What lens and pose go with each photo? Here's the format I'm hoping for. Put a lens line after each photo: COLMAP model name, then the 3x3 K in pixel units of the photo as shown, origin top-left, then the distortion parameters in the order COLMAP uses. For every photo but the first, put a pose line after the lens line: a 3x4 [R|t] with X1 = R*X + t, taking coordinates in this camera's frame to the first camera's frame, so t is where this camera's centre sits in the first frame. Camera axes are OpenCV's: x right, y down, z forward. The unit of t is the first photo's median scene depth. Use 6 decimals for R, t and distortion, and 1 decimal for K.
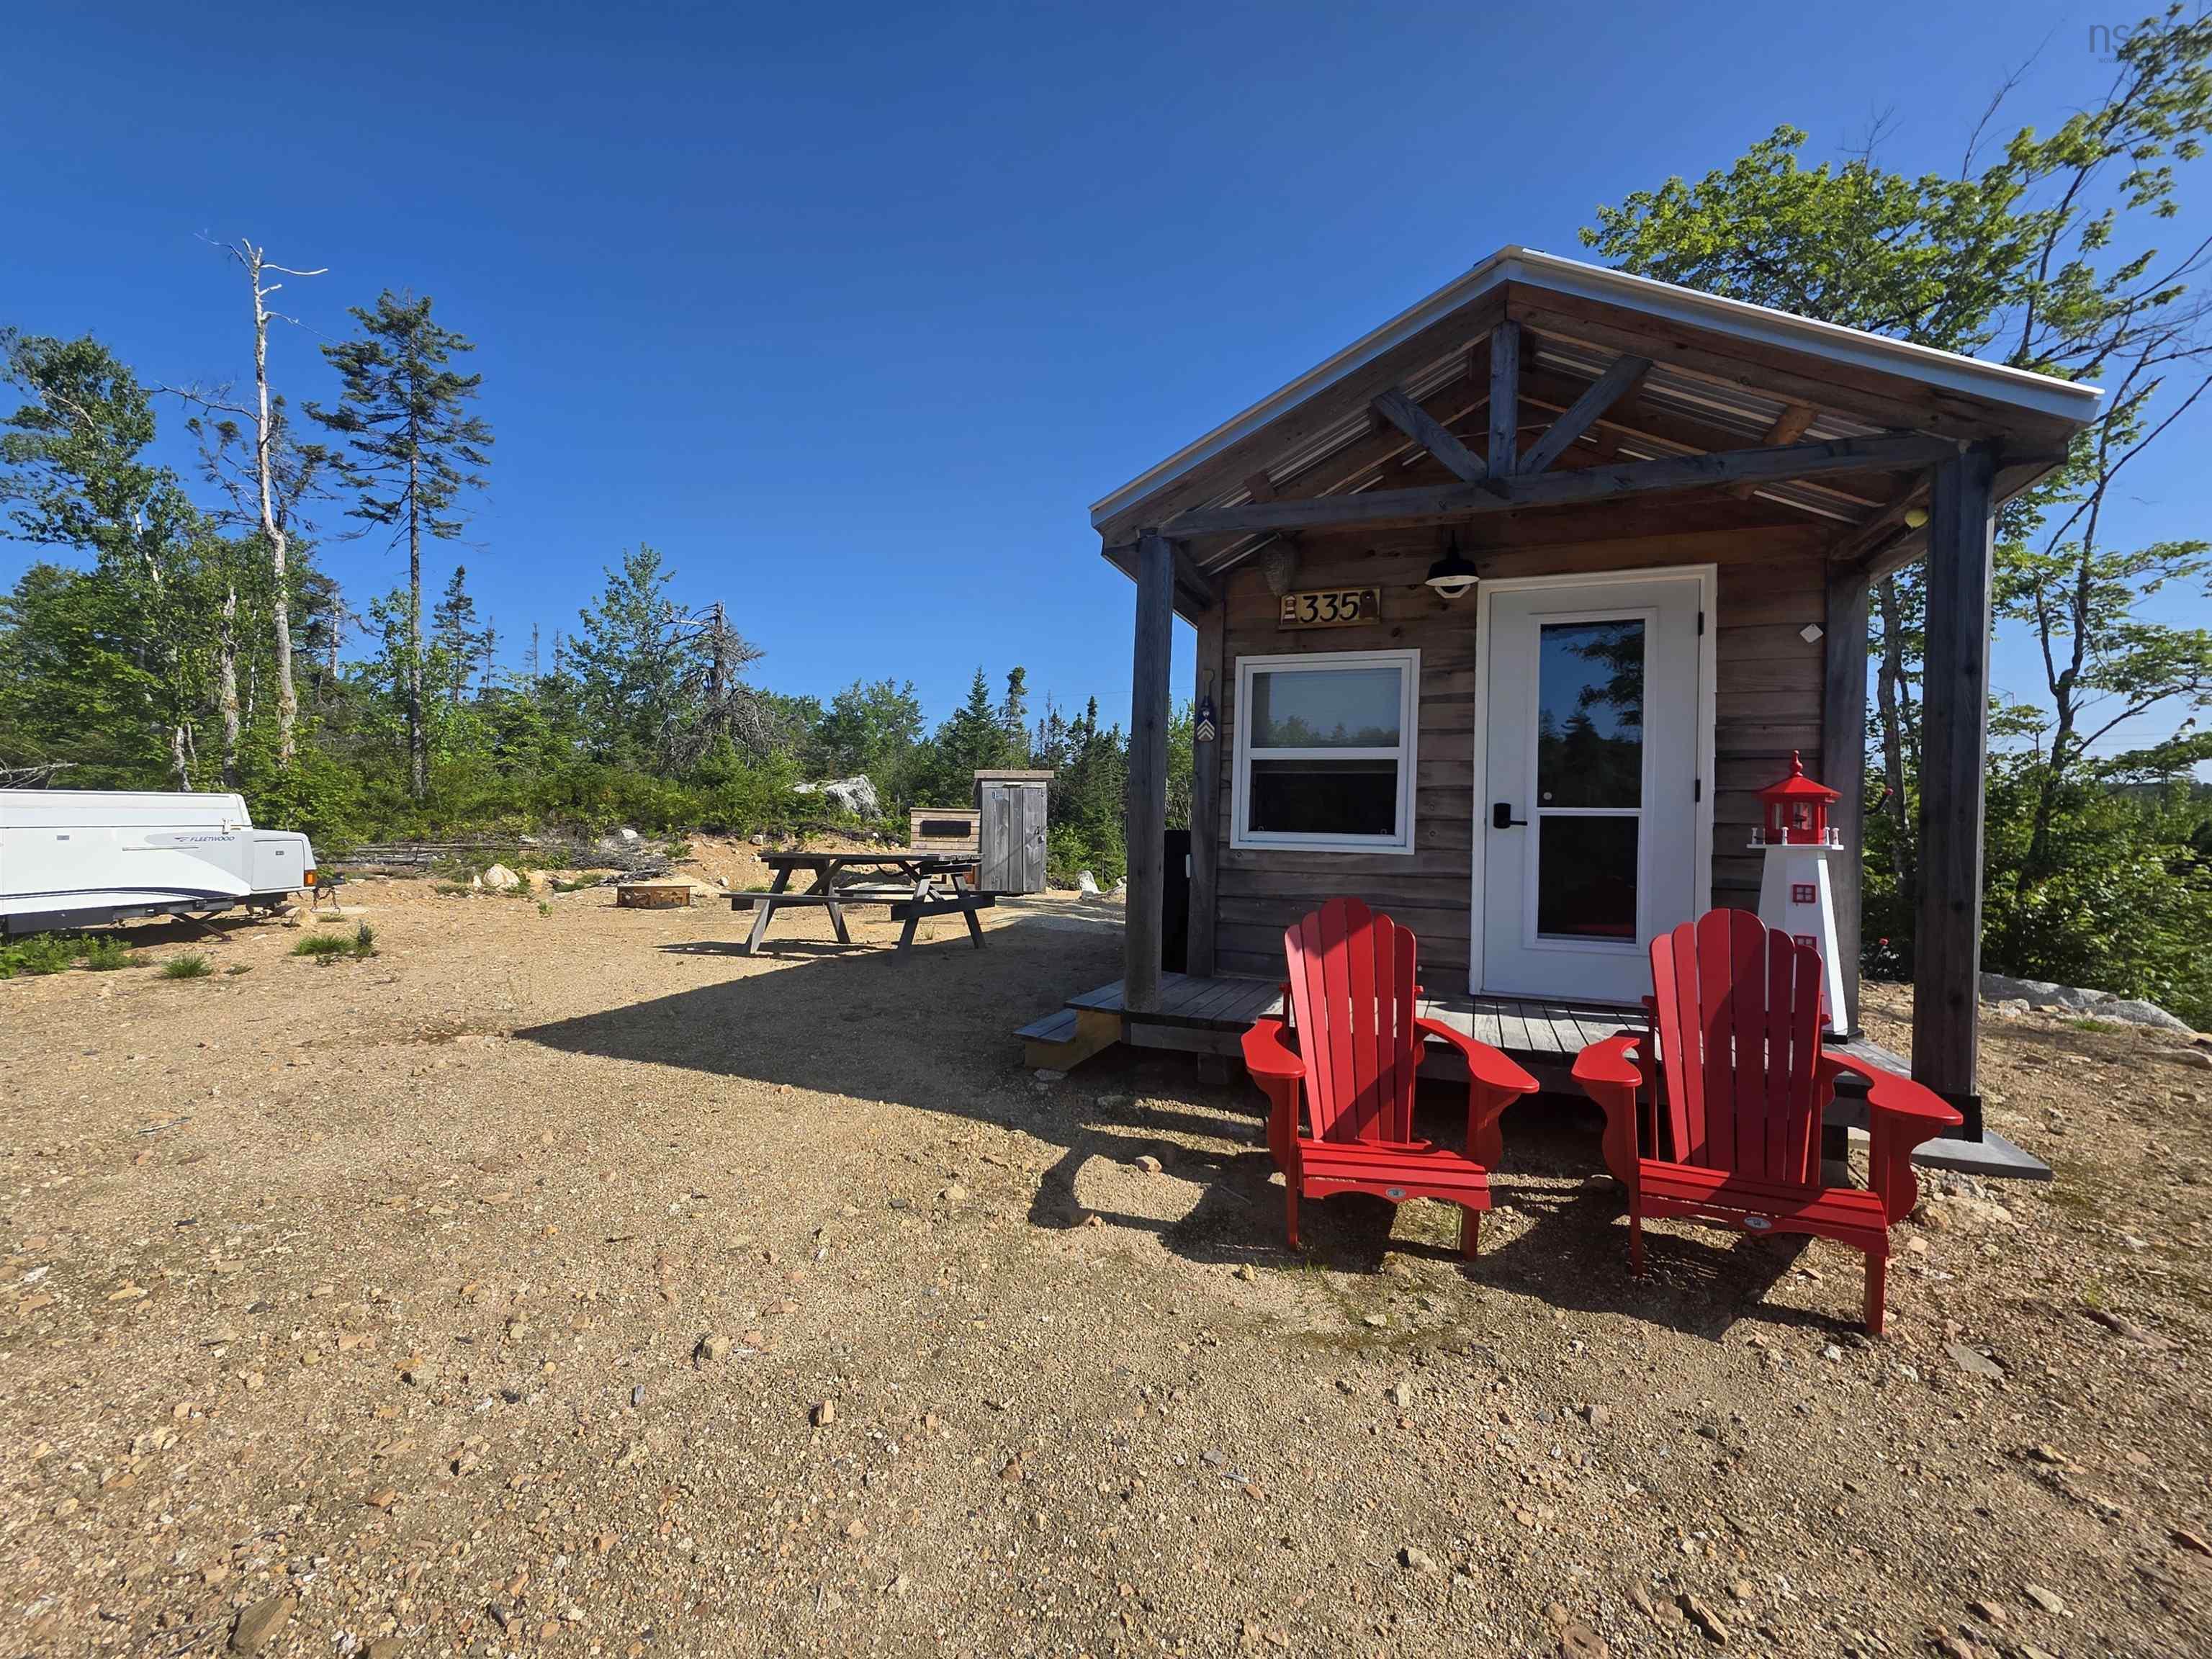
lens RADIAL K [[931.1, 0, 1097.5], [0, 931.1, 825.0], [0, 0, 1]] dist [0.004174, 0.000682]
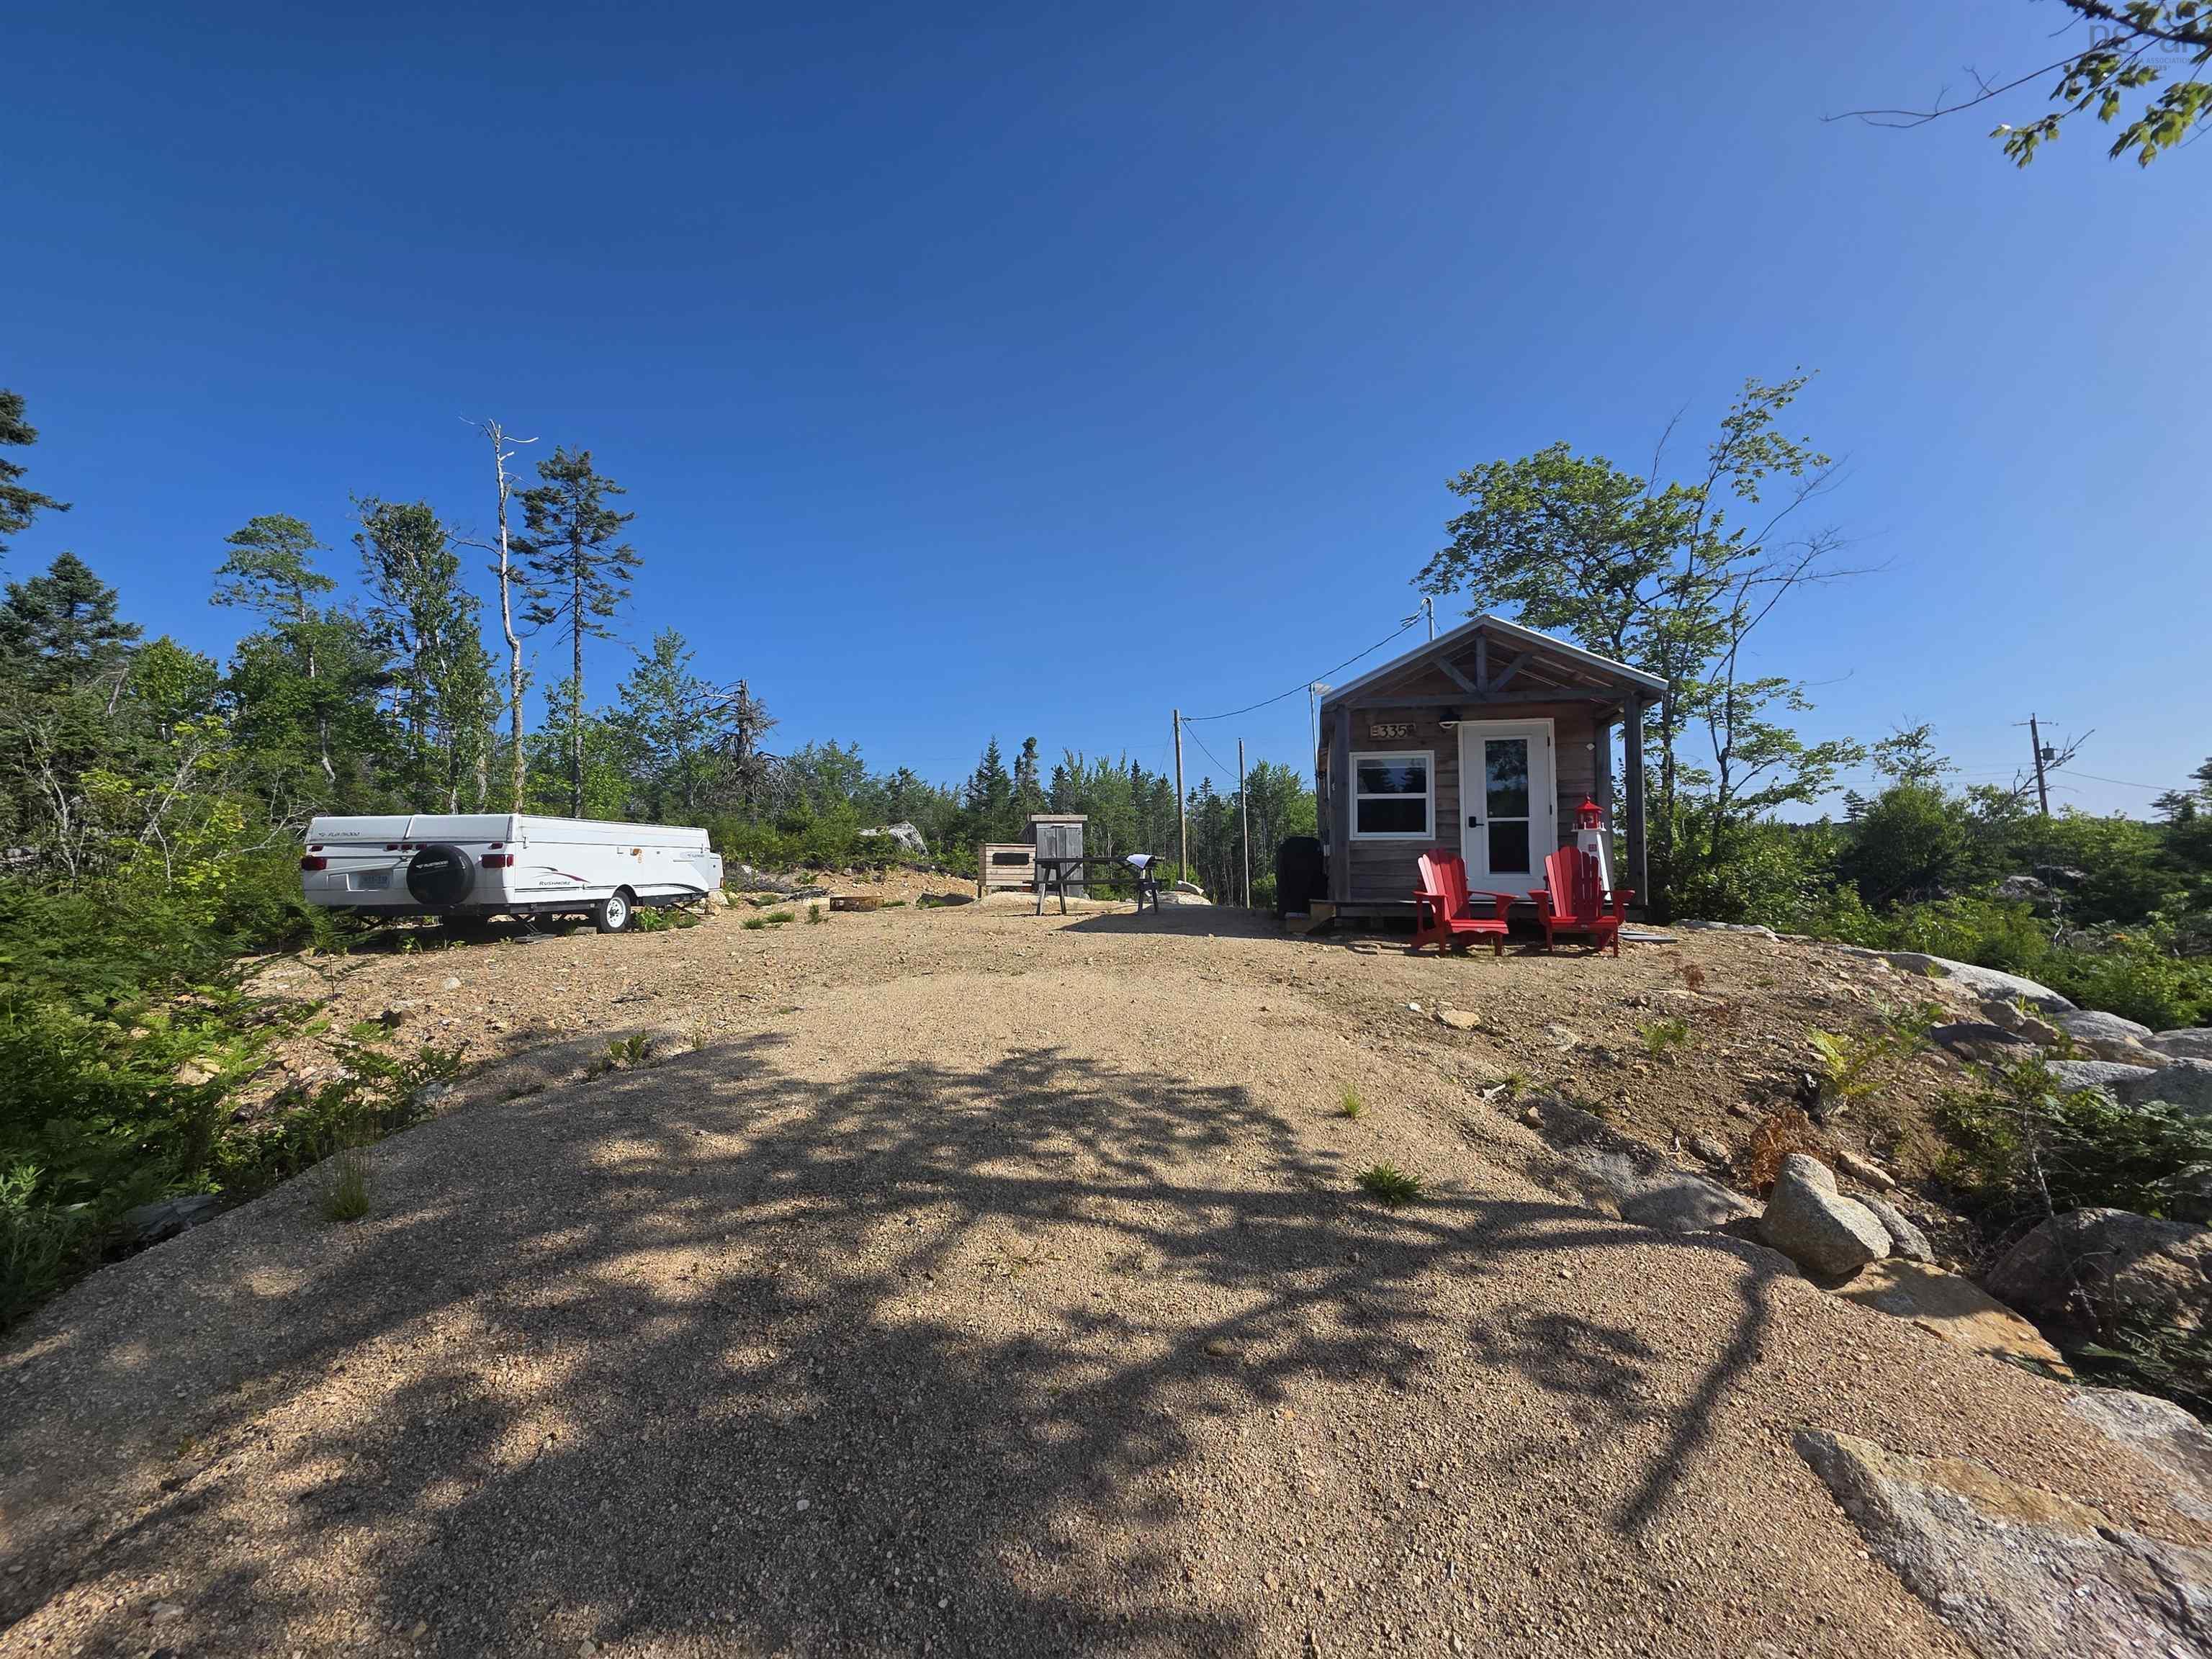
lens RADIAL K [[881.0, 0, 1097.6], [0, 881.0, 822.2], [0, 0, 1]] dist [0.005660, -0.000645]
pose [[0.990514, -0.011949, 0.136889, -0.751262], [0.019902, 0.998183, -0.056877, 0.091708], [-0.135961, 0.059062, 0.988952, -0.991739]]
